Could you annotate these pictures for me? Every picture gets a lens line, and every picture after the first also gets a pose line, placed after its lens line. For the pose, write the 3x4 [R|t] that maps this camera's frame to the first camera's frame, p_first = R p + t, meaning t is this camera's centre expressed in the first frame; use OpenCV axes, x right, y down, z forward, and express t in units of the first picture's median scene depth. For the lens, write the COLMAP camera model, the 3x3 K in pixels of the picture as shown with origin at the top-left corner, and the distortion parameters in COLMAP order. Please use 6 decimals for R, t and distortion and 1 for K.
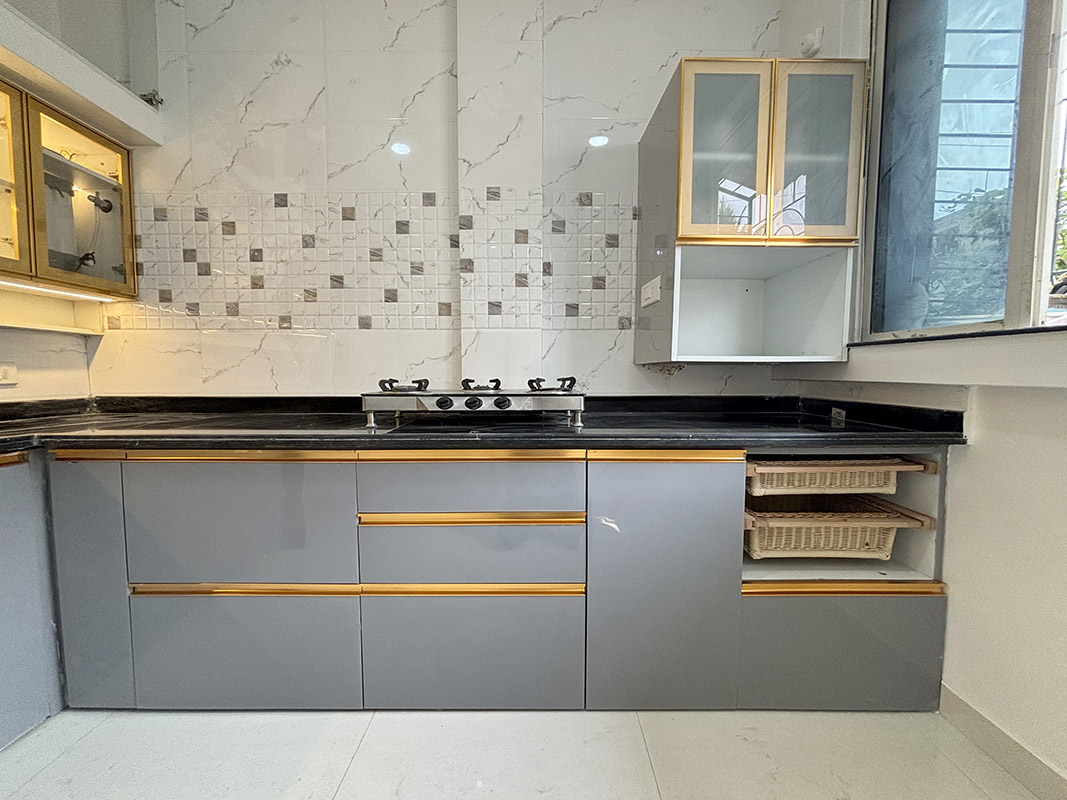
lens RADIAL K [[430.3, 0, 533.5], [0, 430.3, 400.0], [0, 0, 1]] dist [-0.000260, 0.000015]
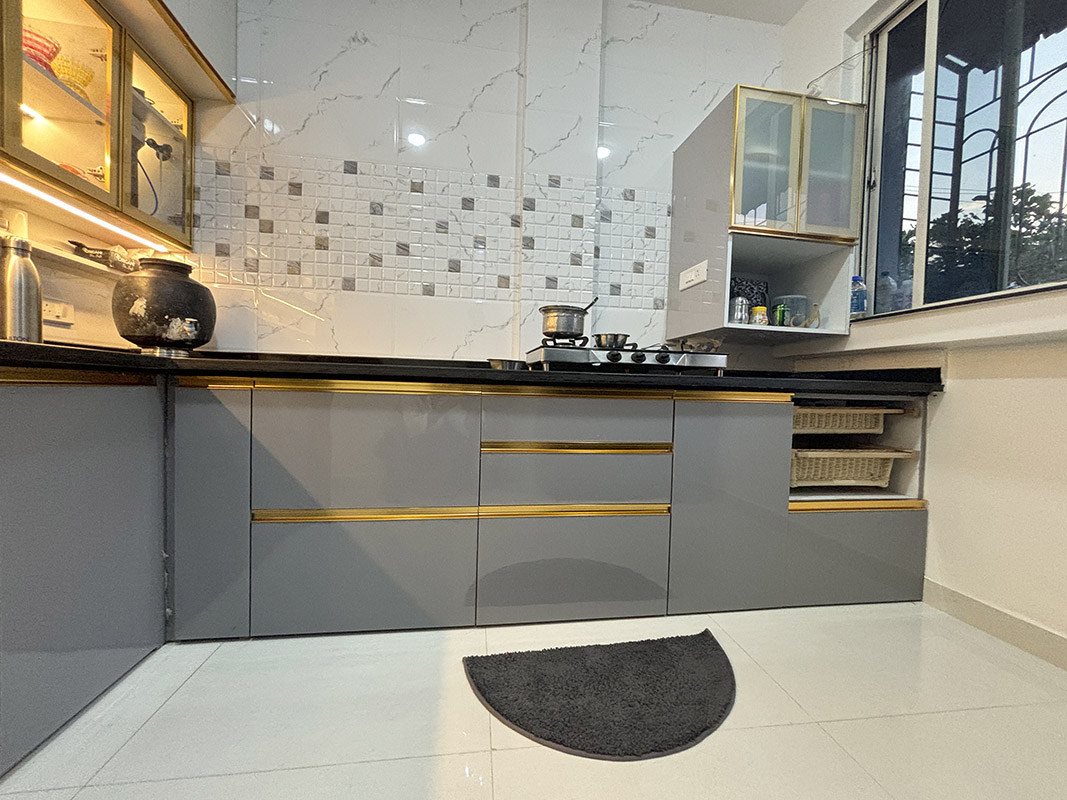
lens RADIAL K [[430.8, 0, 533.5], [0, 430.8, 400.0], [0, 0, 1]] dist [-0.002173, -0.000232]
pose [[0.987569, 0.023338, 0.155445, -0.298027], [-0.018177, 0.999238, -0.034540, 0.126720], [-0.156133, 0.031285, 0.987240, -0.081272]]
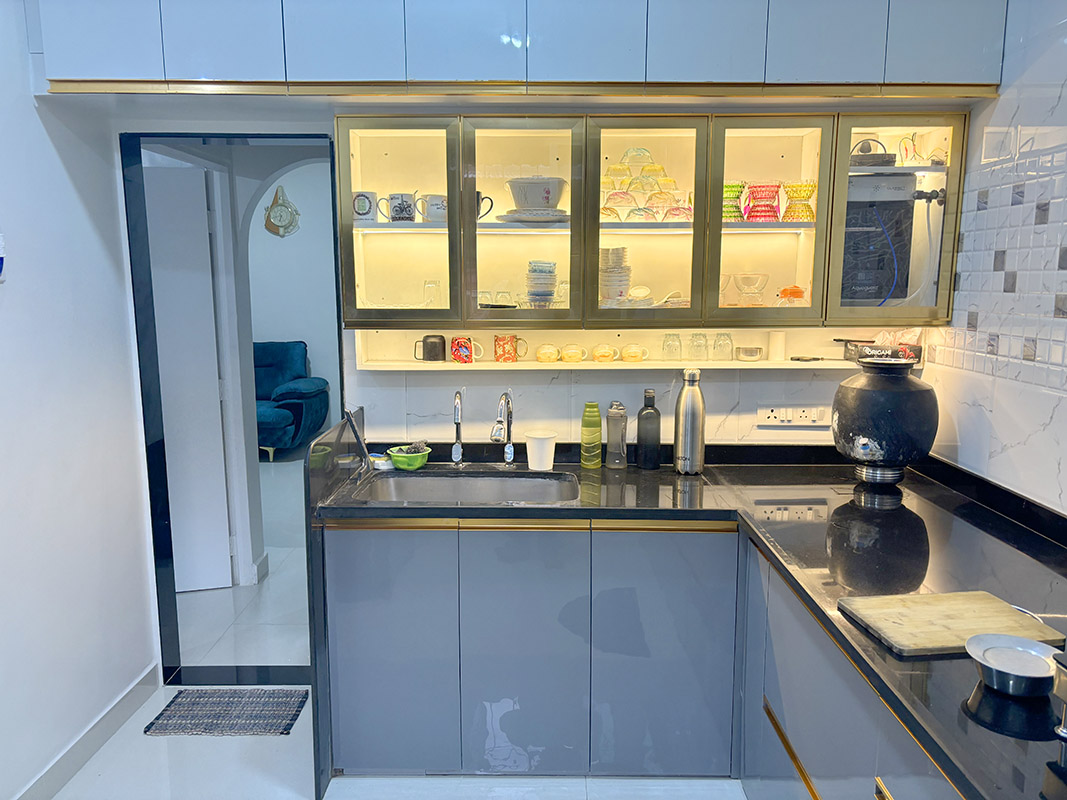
lens RADIAL K [[812.5, 0, 529.4], [0, 812.5, 406.0], [0, 0, 1]] dist [0.014442, 0.004885]
pose [[-0.015999, 0.152964, -0.988102, 0.451067], [-0.058102, 0.986417, 0.153644, -0.271642], [0.998182, 0.059869, -0.006894, 0.325885]]
